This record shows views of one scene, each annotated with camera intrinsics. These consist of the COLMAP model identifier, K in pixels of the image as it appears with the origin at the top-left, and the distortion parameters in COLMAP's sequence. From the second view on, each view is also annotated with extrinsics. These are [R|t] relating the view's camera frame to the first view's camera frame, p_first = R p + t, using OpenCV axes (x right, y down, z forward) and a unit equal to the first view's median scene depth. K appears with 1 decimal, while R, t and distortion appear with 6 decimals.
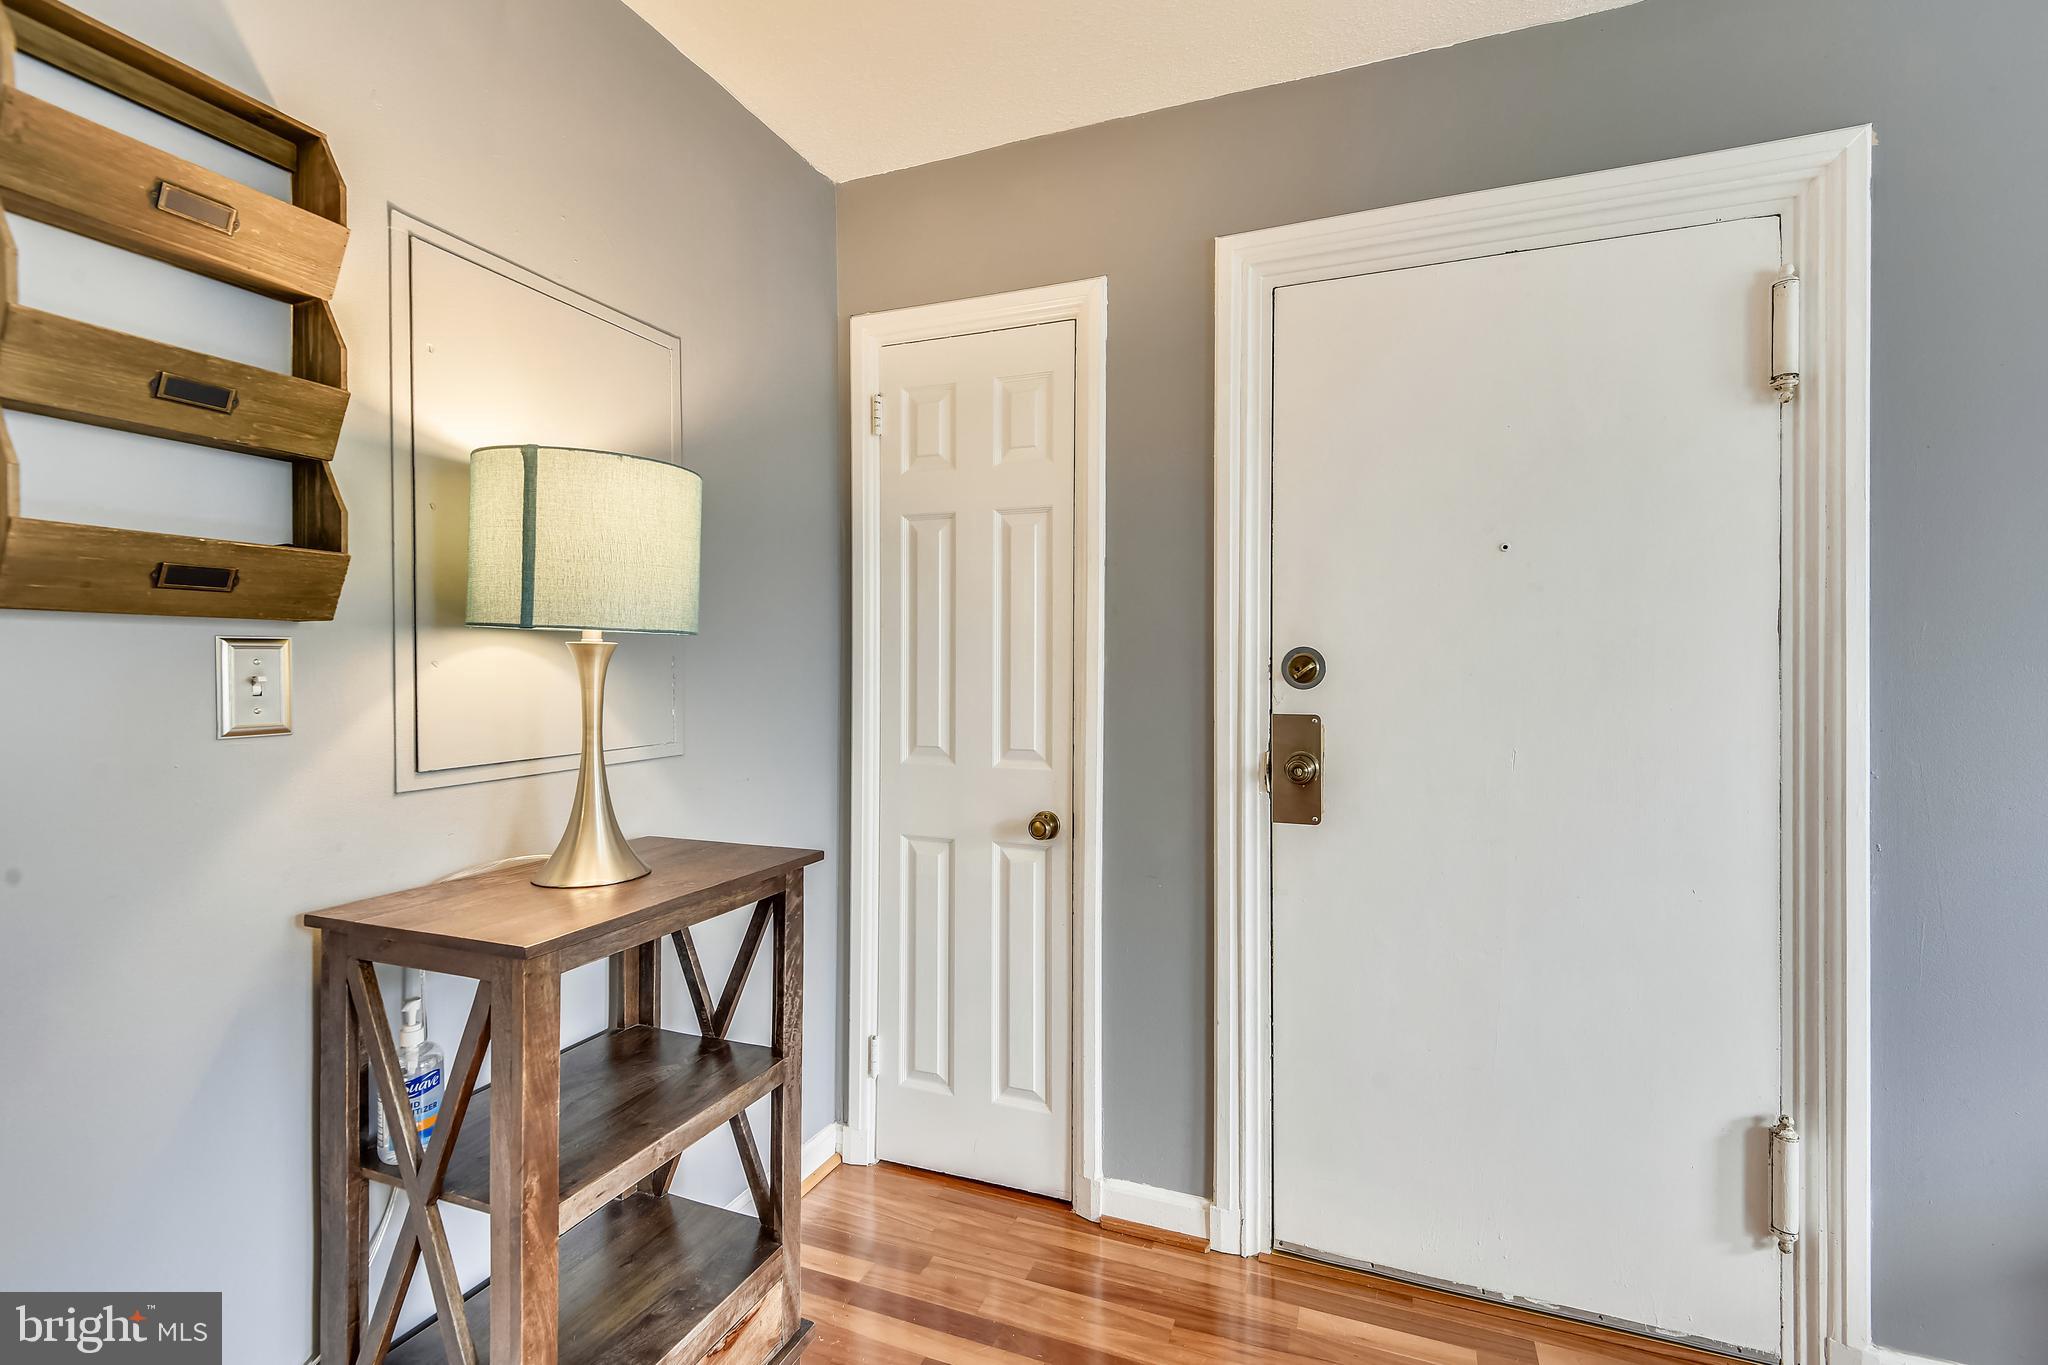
lens RADIAL K [[938.8, 0, 1038.5], [0, 938.8, 666.7], [0, 0, 1]] dist [0.022085, -0.001041]
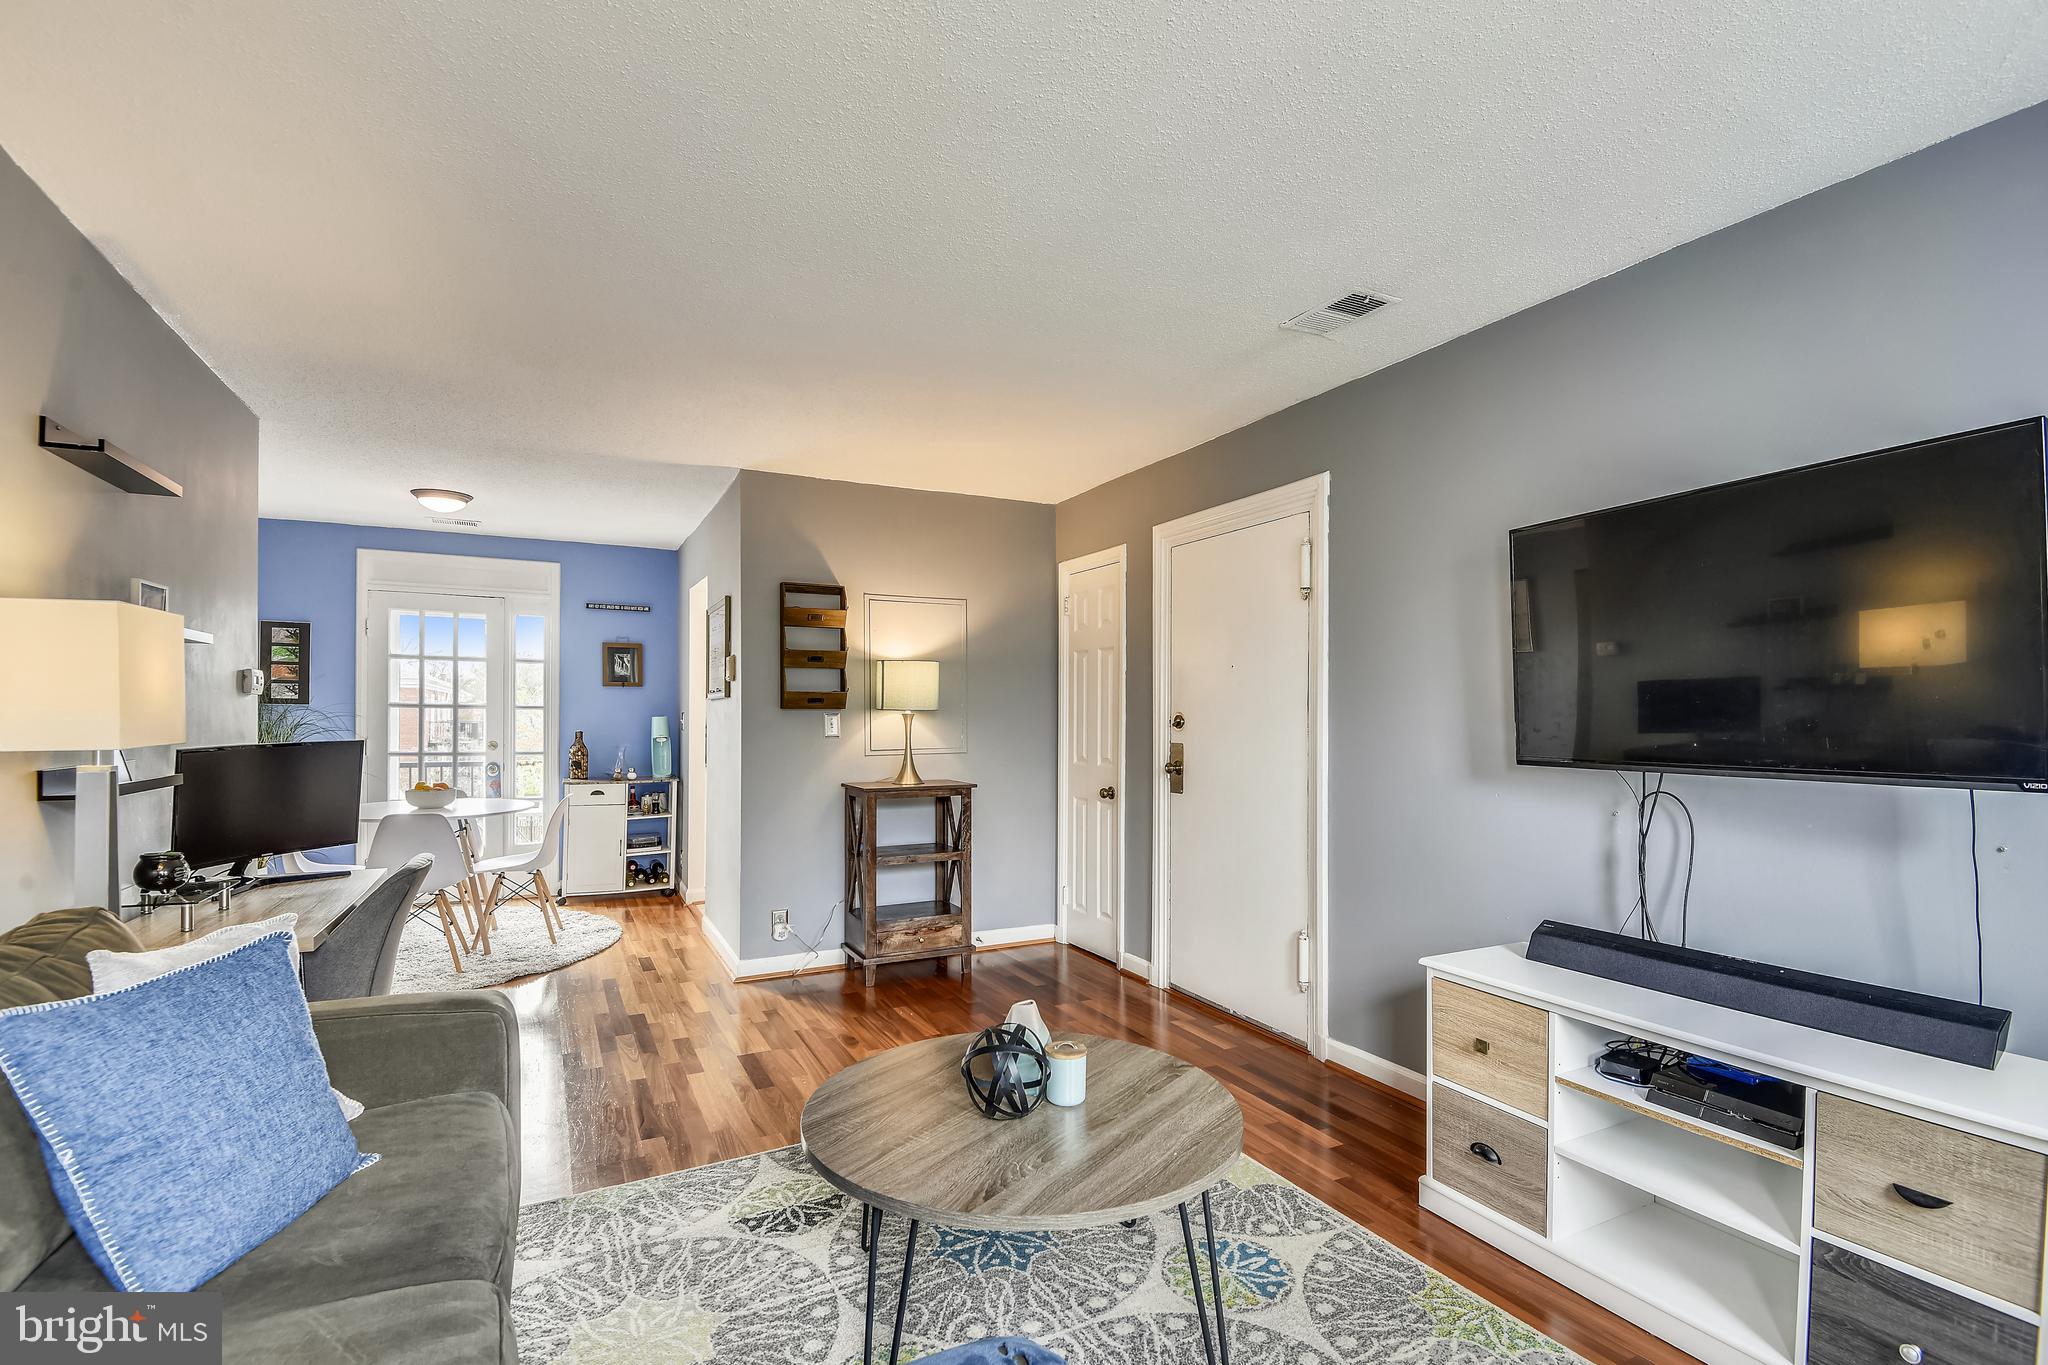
lens RADIAL K [[938.8, 0, 1001.5], [0, 938.8, 723.5], [0, 0, 1]] dist [0.022085, -0.001041]
pose [[0.735714, 0.007122, -0.677255, 1.419459], [-0.004244, 0.999974, 0.005906, -0.006486], [0.677279, -0.001471, 0.735725, -0.859068]]
